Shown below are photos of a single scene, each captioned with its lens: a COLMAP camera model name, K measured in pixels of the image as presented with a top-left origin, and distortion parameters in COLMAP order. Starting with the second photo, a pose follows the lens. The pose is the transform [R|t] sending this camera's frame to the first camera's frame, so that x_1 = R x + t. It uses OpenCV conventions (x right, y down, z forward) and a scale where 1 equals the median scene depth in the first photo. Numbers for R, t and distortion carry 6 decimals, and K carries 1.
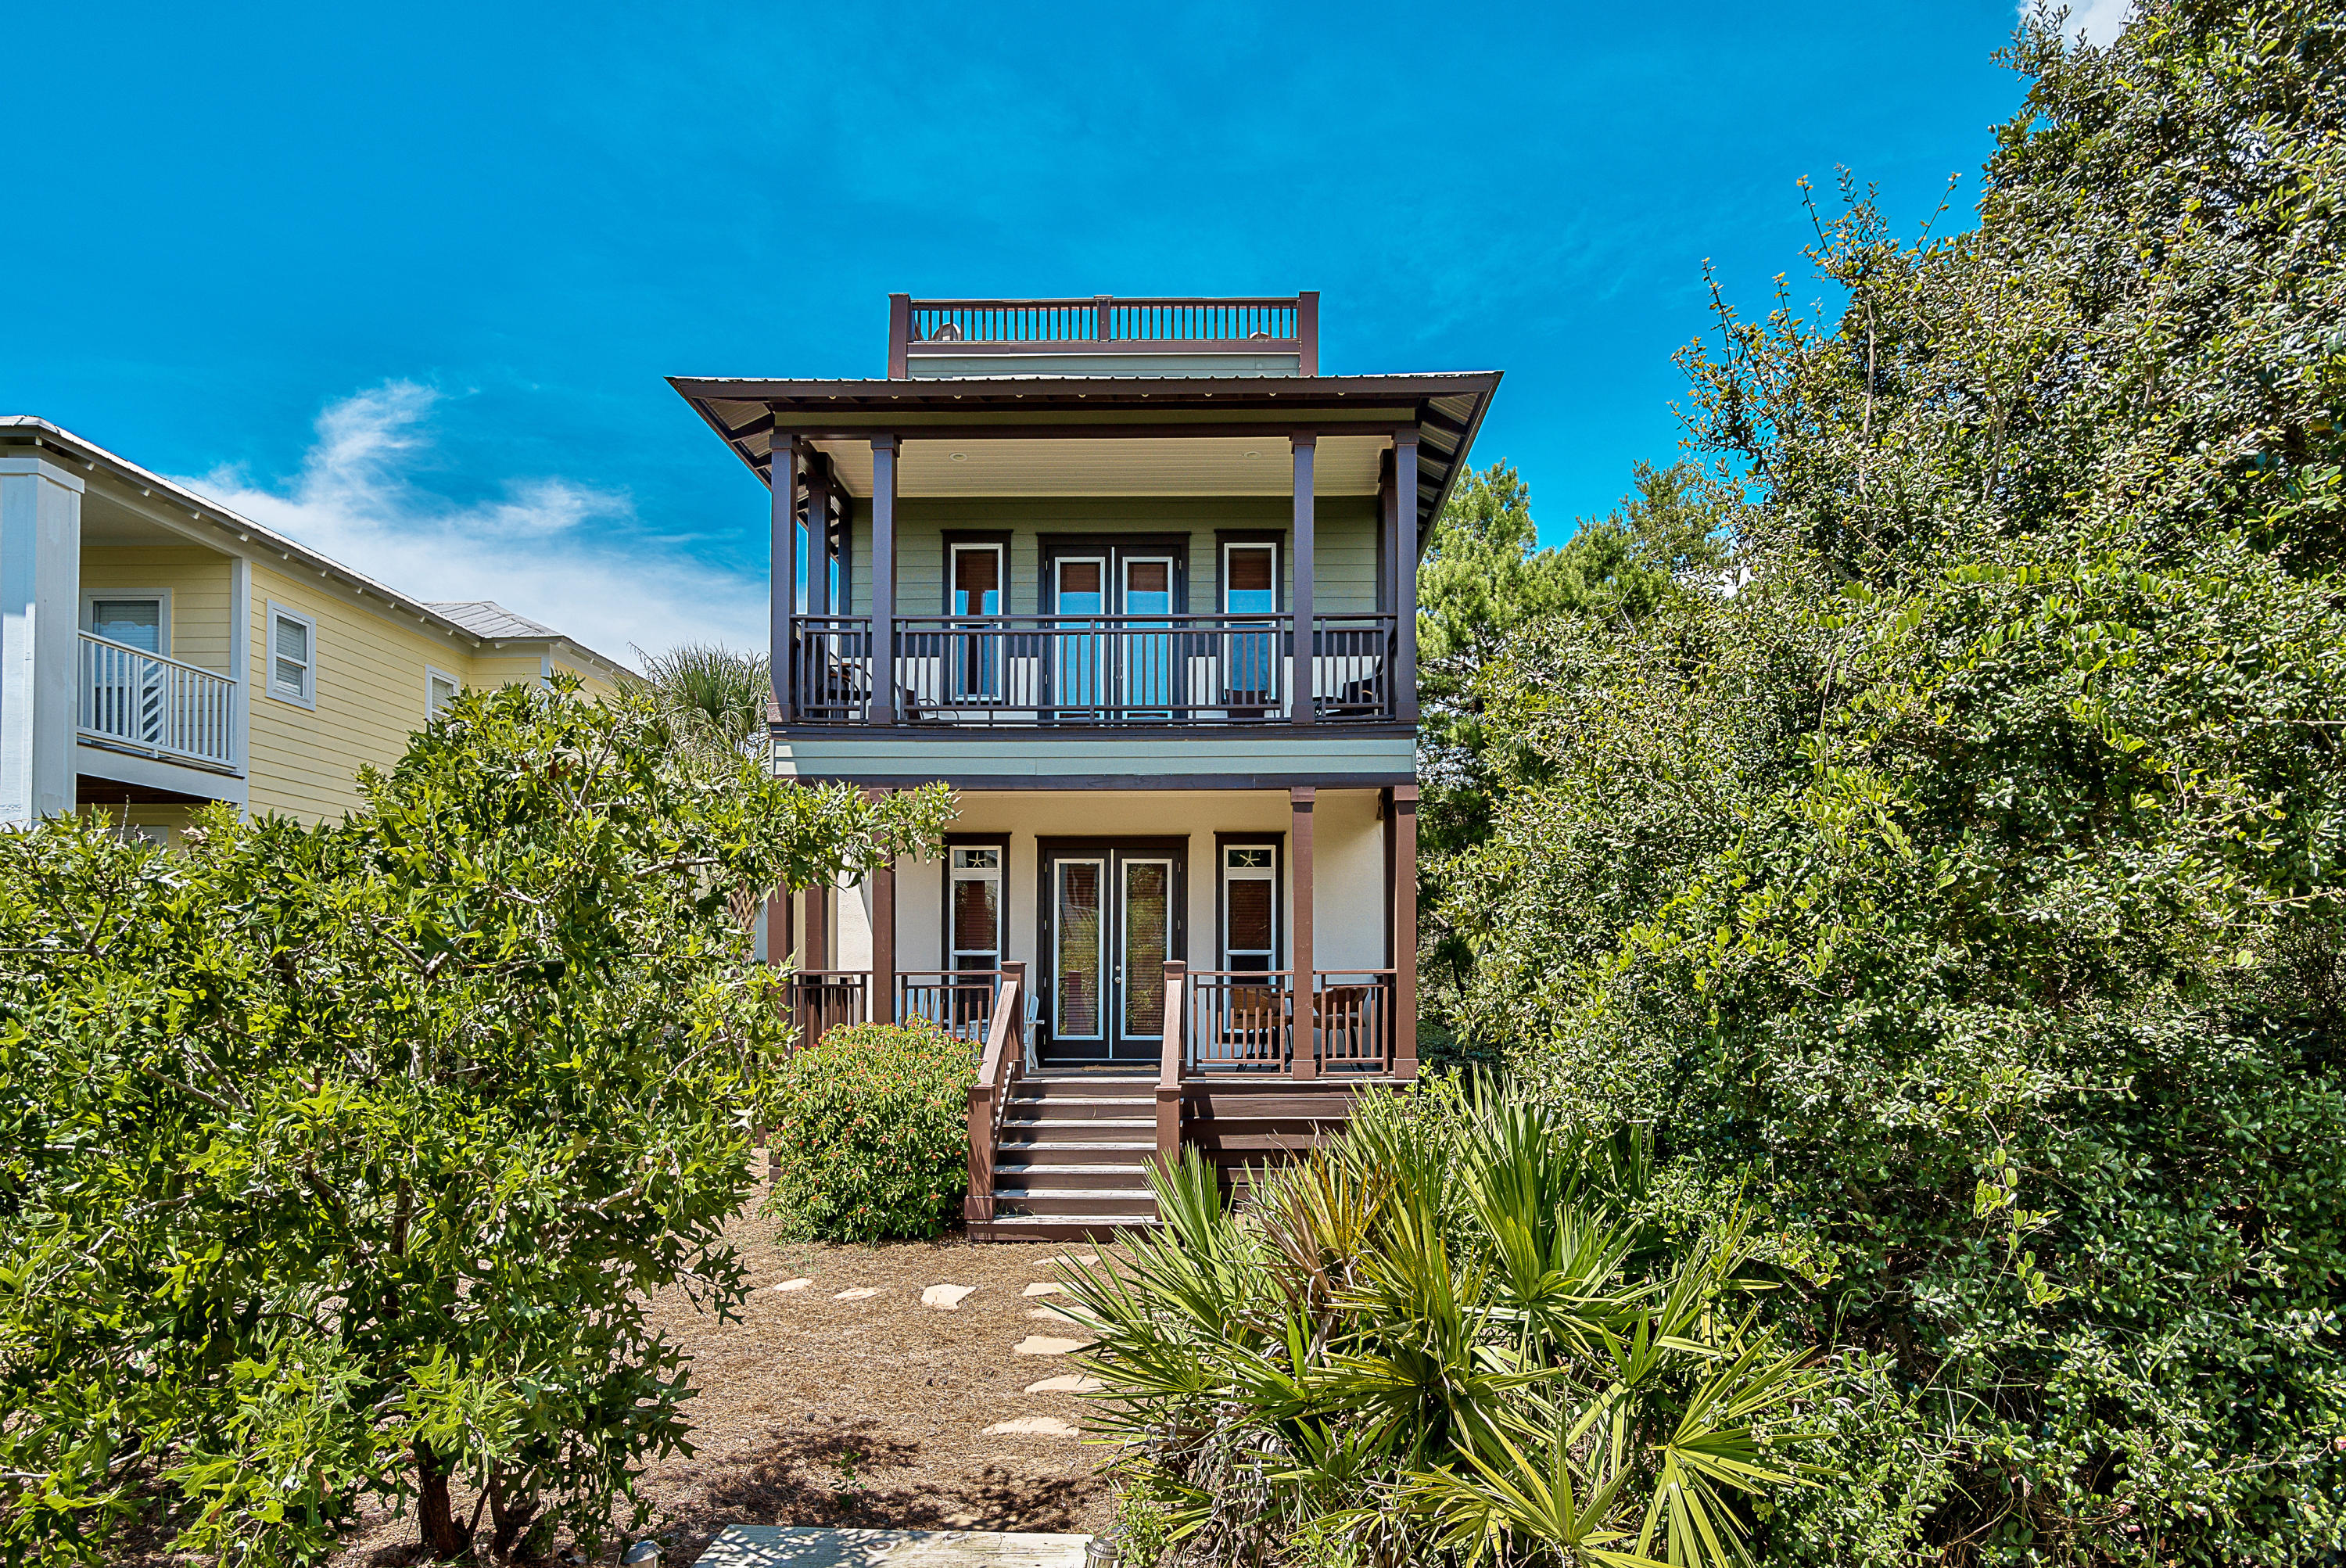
lens RADIAL K [[1182.0, 0, 1174.3], [0, 1182.0, 965.1], [0, 0, 1]] dist [0.000518, -0.000155]
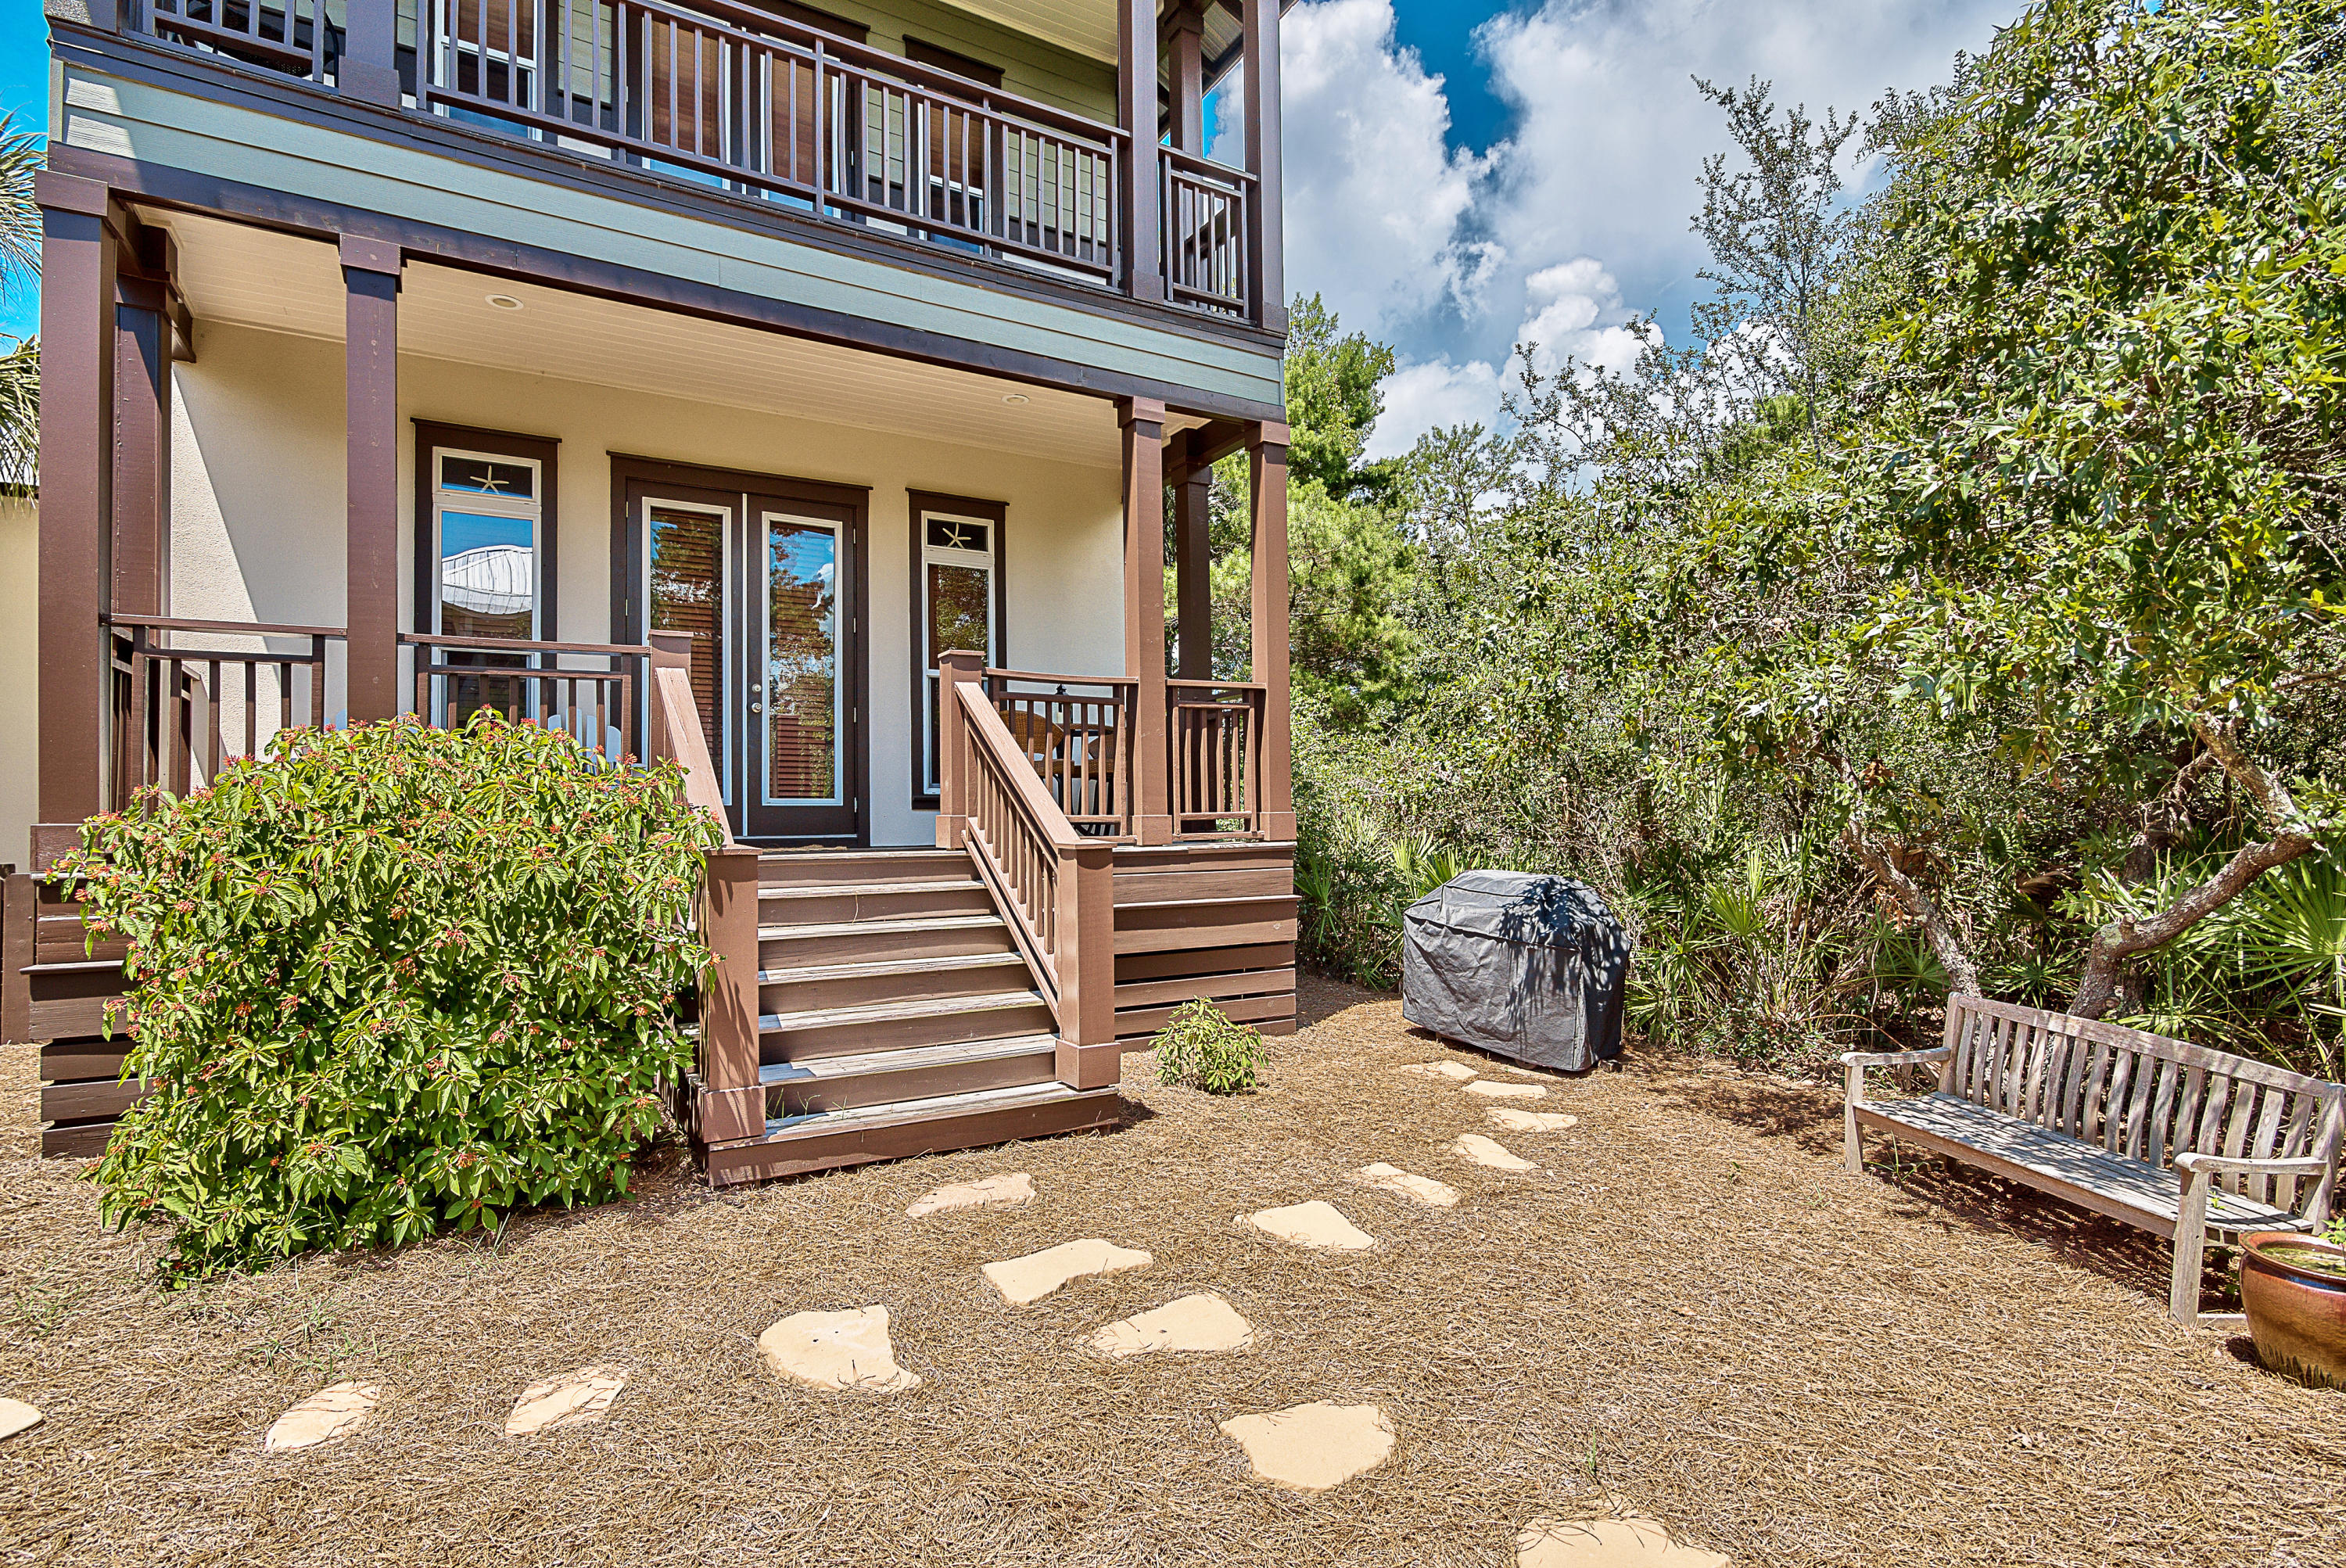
lens RADIAL K [[1184.5, 0, 1173.0], [0, 1184.5, 784.0], [0, 0, 1]] dist [-0.001316, -0.000936]
pose [[0.849063, 0.007016, 0.528245, -0.187672], [-0.001675, 0.999943, -0.010589, 0.058268], [-0.528289, 0.008106, 0.849026, 0.367781]]
